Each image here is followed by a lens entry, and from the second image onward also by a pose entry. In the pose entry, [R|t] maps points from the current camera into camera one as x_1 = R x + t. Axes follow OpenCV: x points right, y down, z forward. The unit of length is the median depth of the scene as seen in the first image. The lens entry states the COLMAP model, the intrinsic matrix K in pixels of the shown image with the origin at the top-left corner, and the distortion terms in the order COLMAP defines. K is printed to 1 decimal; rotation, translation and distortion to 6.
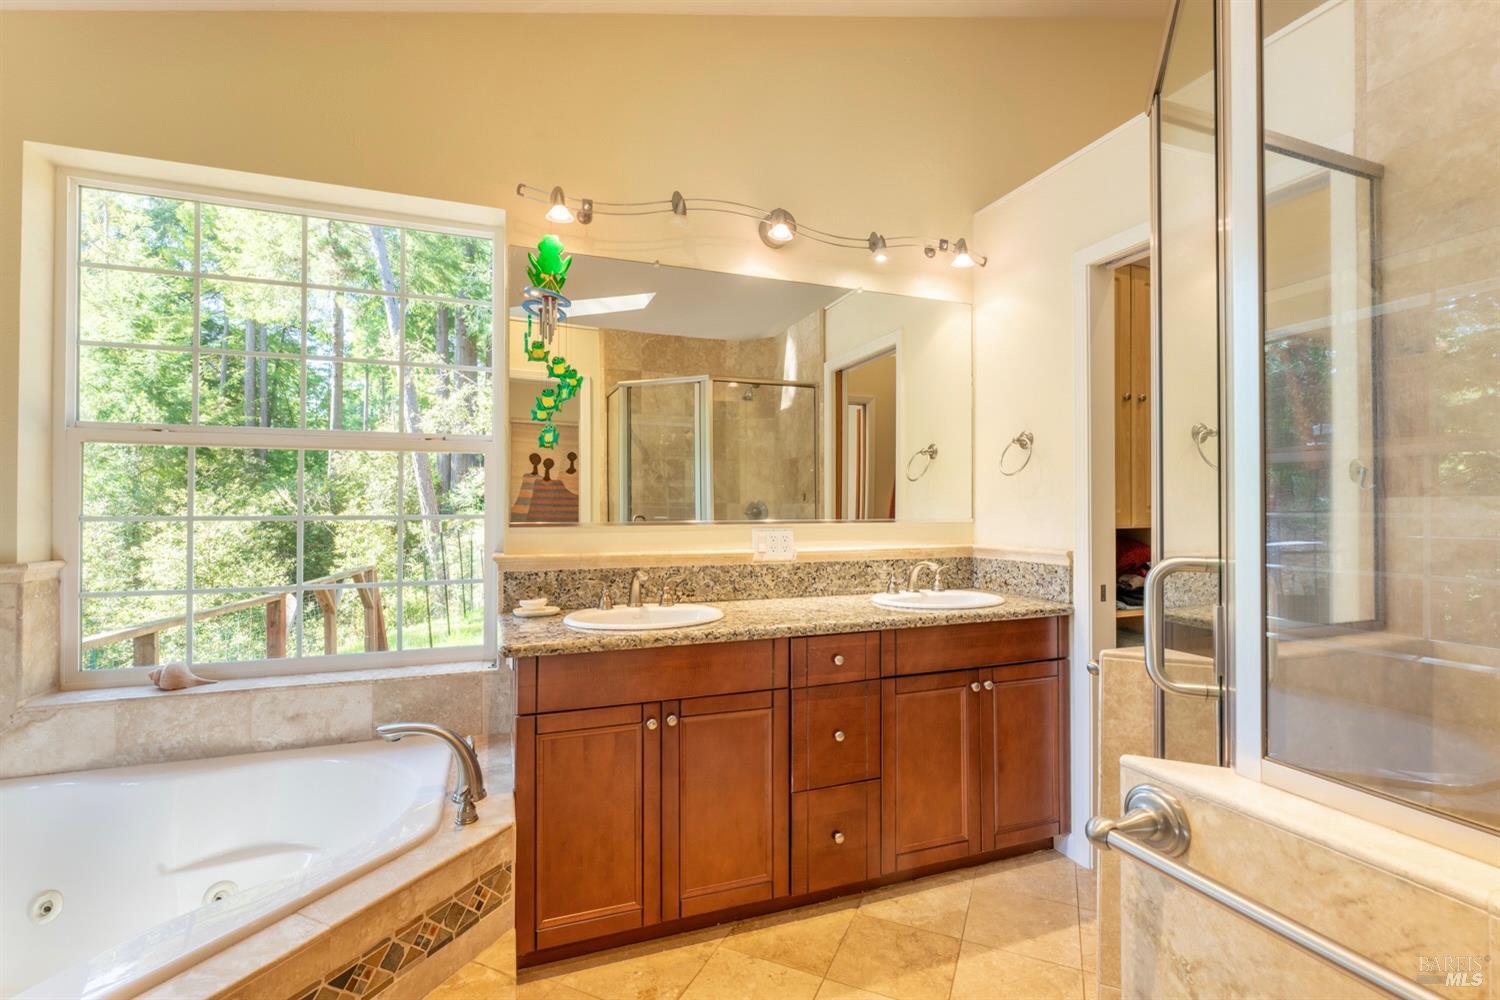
lens RADIAL K [[678.6, 0, 750.9], [0, 678.6, 499.3], [0, 0, 1]] dist [-0.002703, 0.000074]
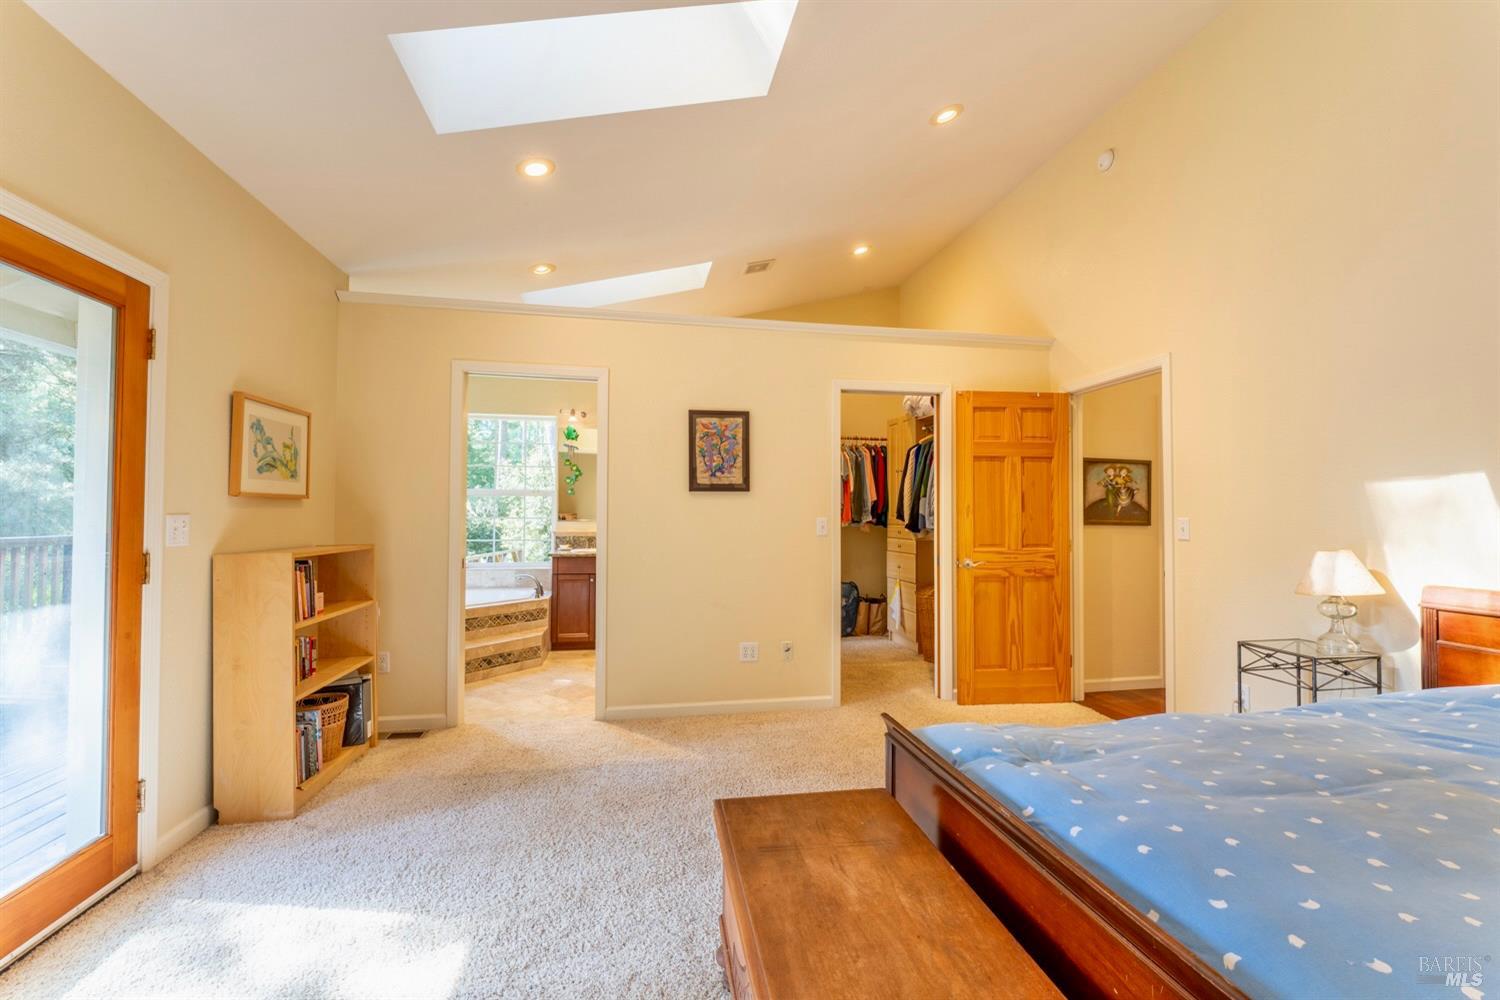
lens RADIAL K [[607.4, 0, 745.2], [0, 607.4, 503.9], [0, 0, 1]] dist [-0.000005, 0.000007]
pose [[0.986022, 0.002724, -0.166593, 1.008499], [-0.004186, 0.999956, -0.008430, -0.019118], [0.166562, 0.009010, 0.985990, -1.681492]]
